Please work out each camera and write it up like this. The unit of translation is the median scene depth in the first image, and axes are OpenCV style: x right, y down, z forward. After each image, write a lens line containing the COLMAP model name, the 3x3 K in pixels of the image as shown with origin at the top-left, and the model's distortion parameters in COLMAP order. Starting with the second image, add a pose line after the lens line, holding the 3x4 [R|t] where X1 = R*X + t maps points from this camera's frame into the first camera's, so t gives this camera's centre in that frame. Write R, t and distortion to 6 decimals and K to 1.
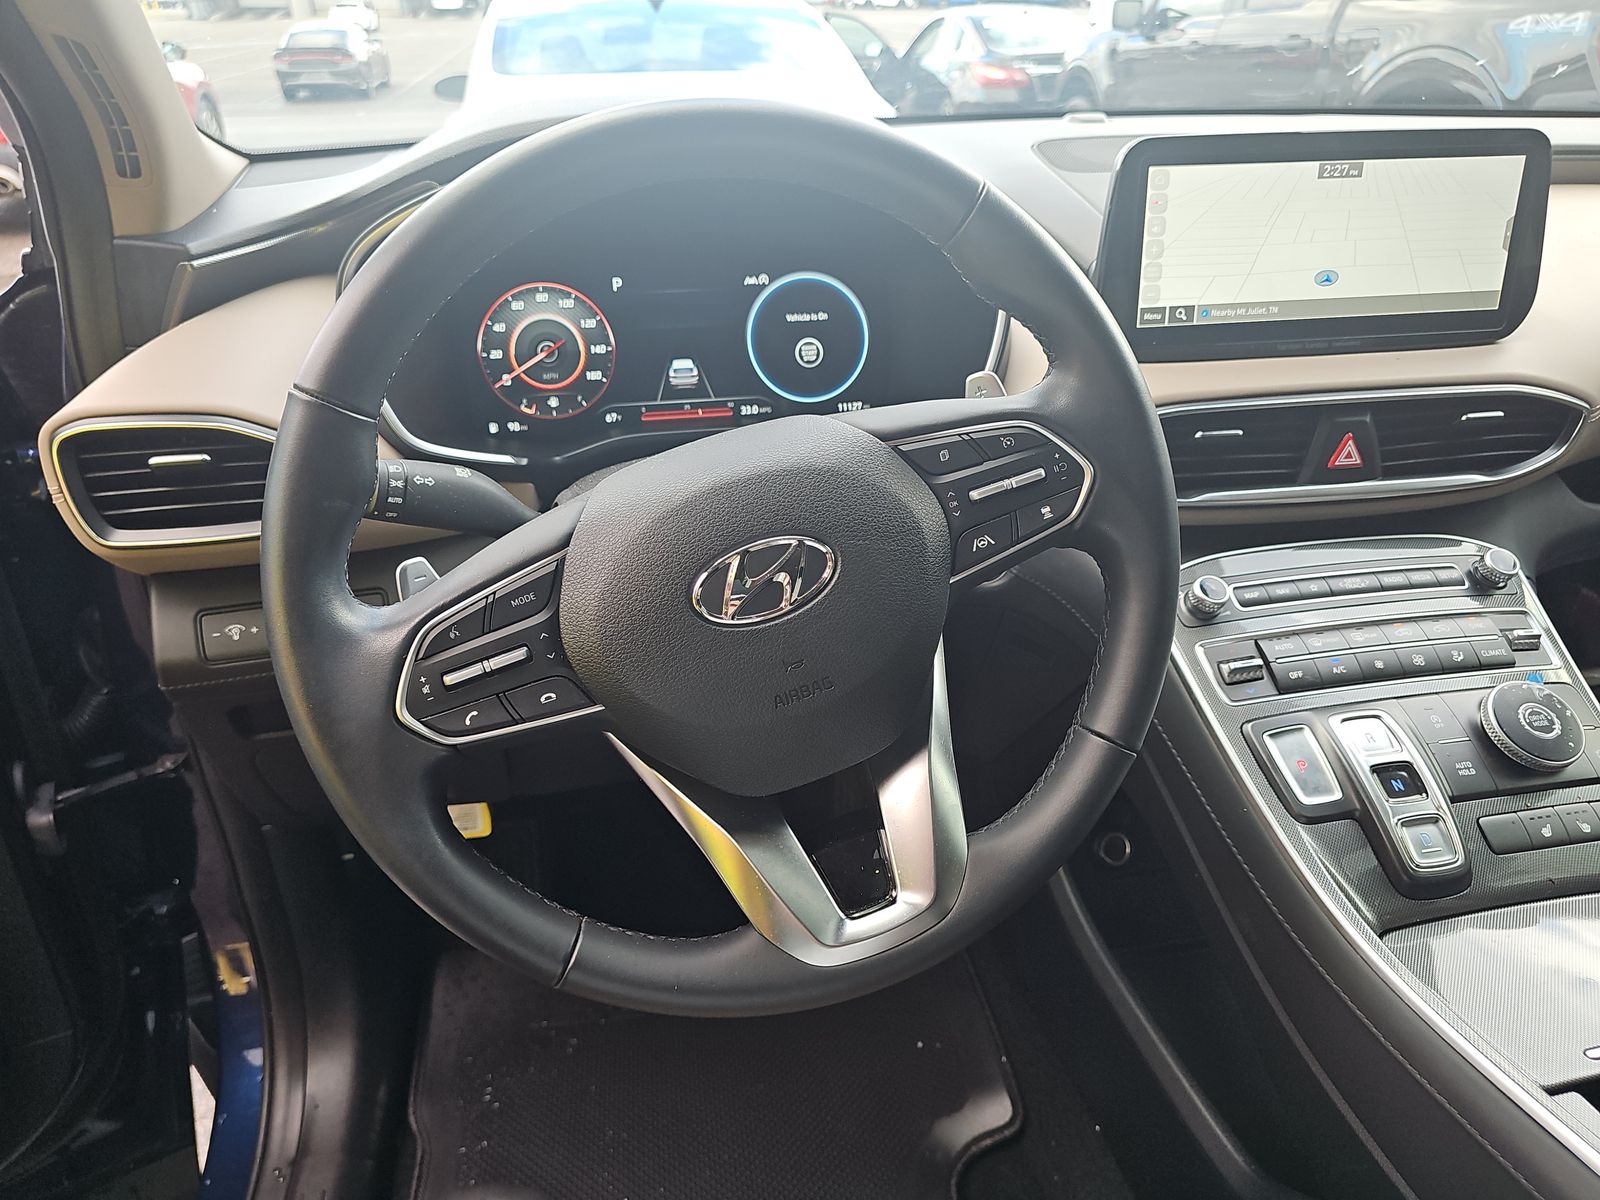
lens RADIAL K [[1093.7, 0, 800.0], [0, 1093.7, 600.0], [0, 0, 1]] dist [0.024231, -0.040579]
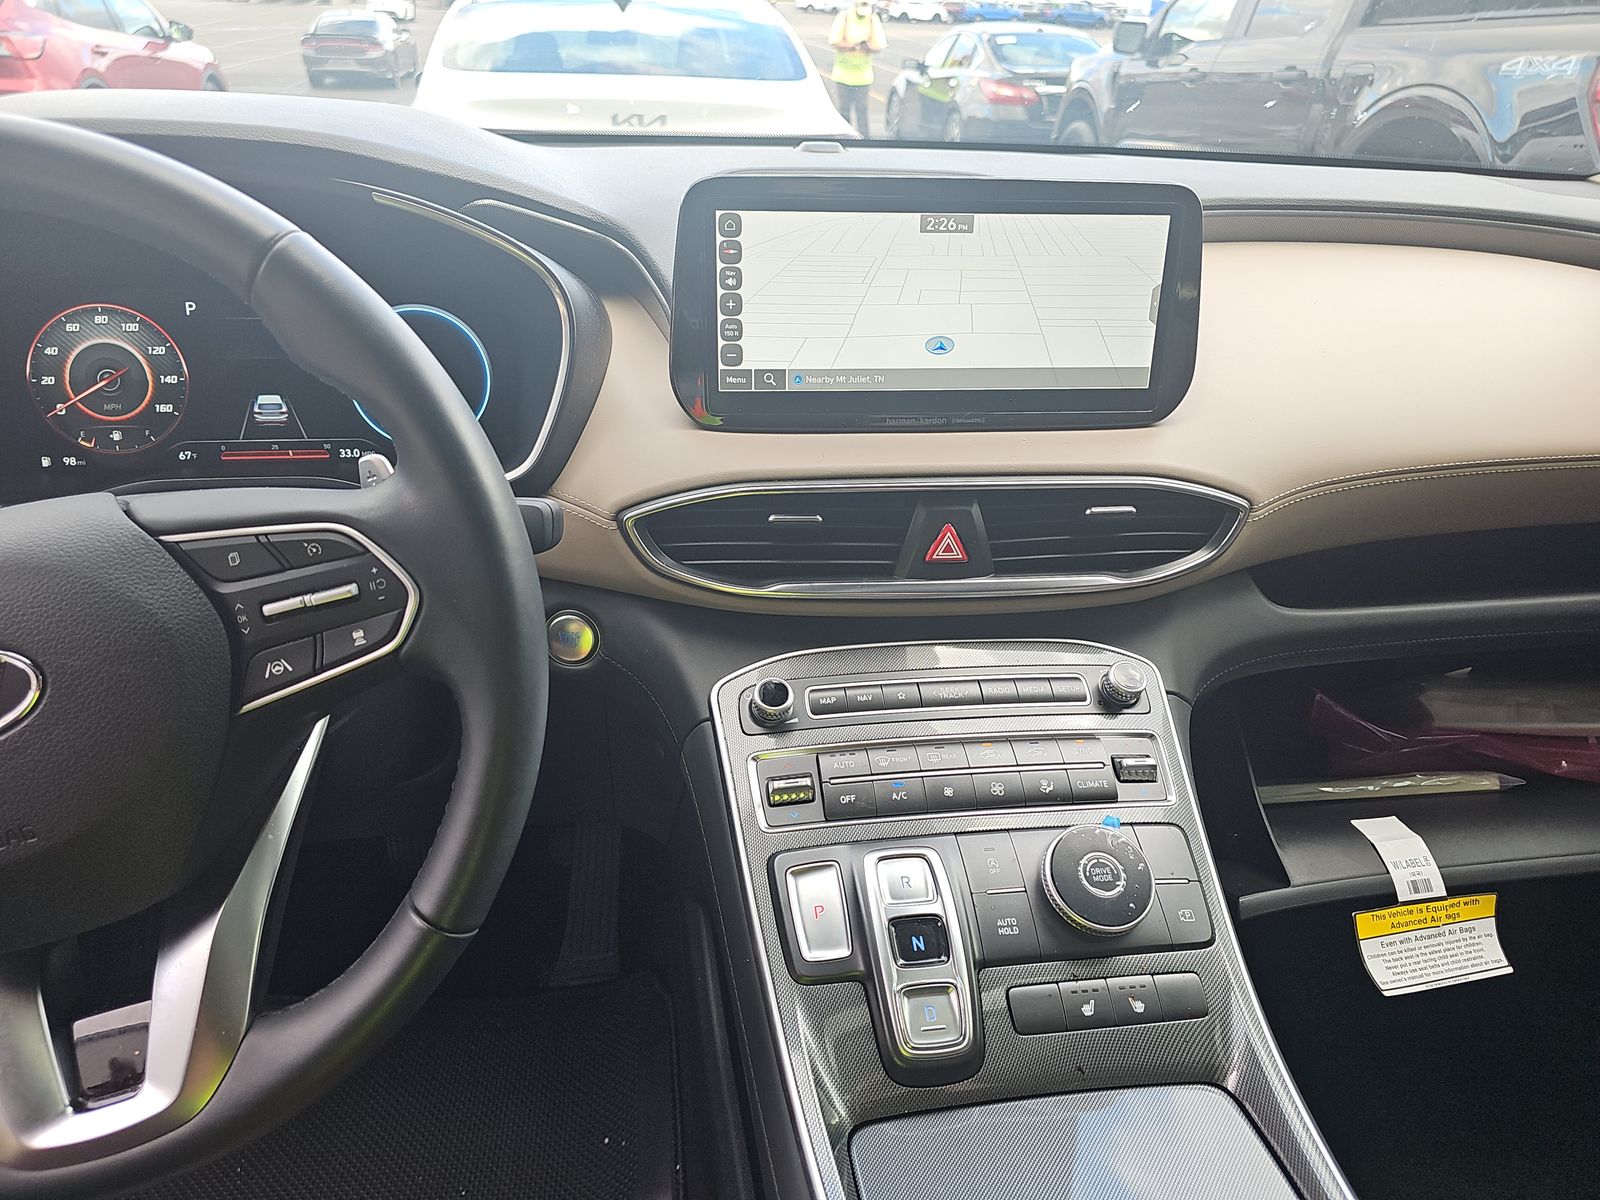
lens RADIAL K [[1052.7, 0, 796.9], [0, 1052.7, 607.5], [0, 0, 1]] dist [0.024457, -0.033887]
pose [[0.998441, 0.053773, -0.014963, 0.382039], [-0.053551, 0.998455, 0.014841, -0.087976], [0.015738, -0.014017, 0.999778, 0.145260]]
